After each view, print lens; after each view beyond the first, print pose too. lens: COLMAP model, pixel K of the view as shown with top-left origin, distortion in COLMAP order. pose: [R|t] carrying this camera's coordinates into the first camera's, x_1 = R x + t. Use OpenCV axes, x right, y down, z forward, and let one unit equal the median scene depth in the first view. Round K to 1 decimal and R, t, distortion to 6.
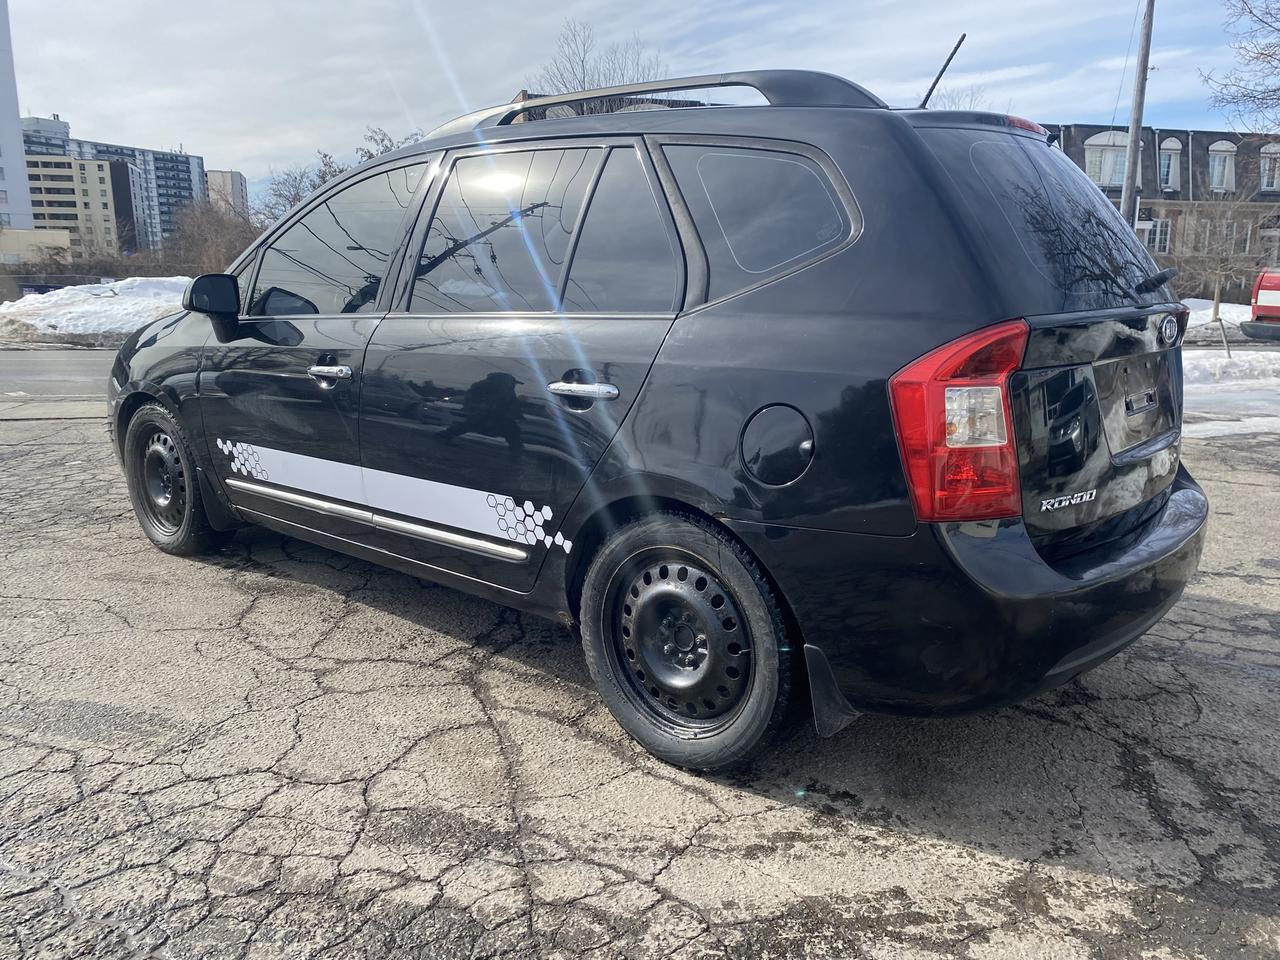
lens RADIAL K [[950.9, 0, 635.4], [0, 950.9, 477.7], [0, 0, 1]] dist [0.012487, -0.003259]
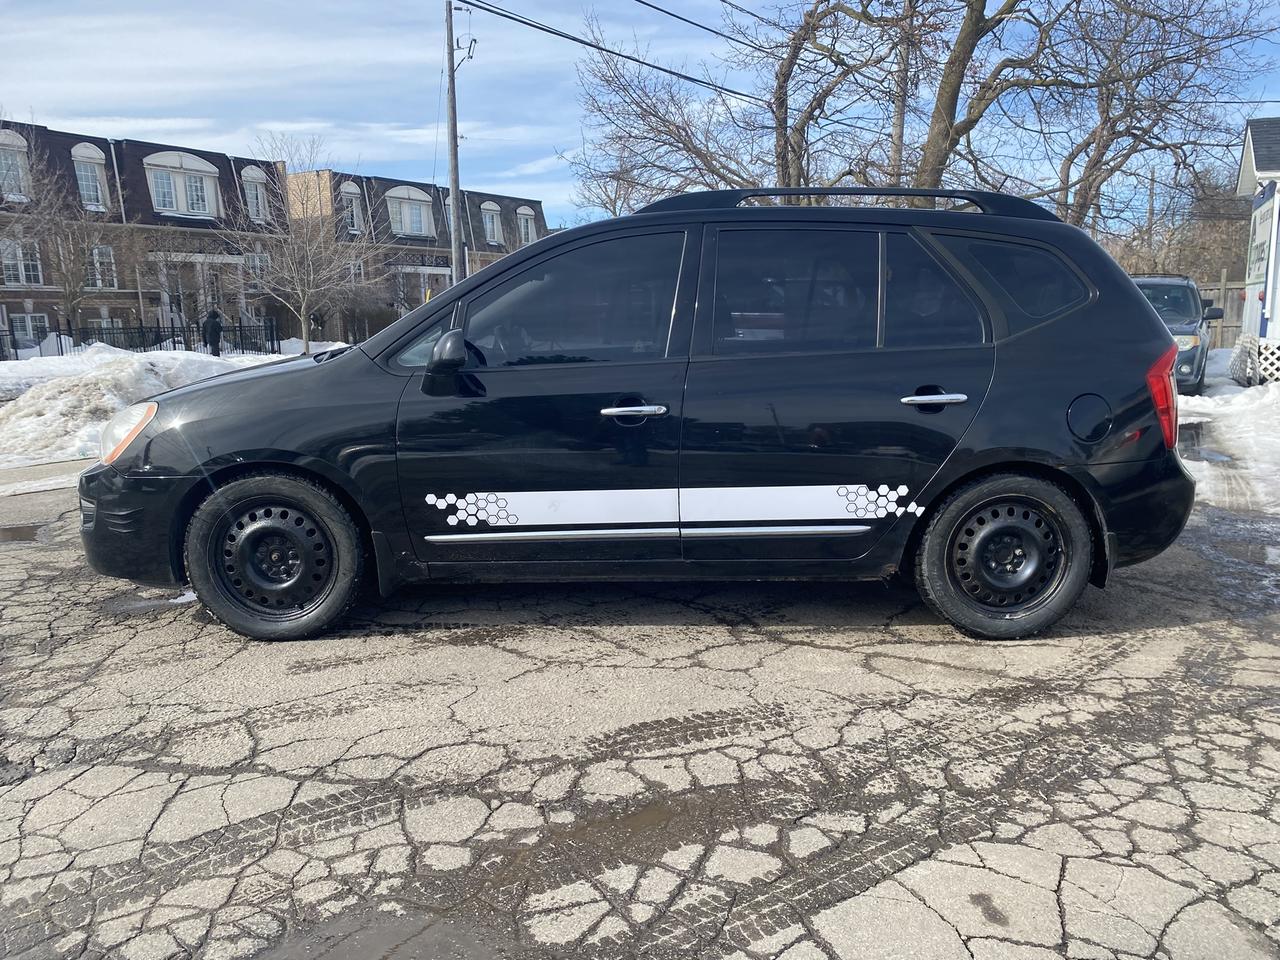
lens RADIAL K [[950.9, 0, 639.6], [0, 950.9, 486.9], [0, 0, 1]] dist [0.012487, -0.003259]
pose [[0.764566, -0.125777, 0.632155, -1.236202], [0.145923, 0.989088, 0.020307, -0.051207], [-0.627810, 0.076720, 0.774576, 0.155196]]
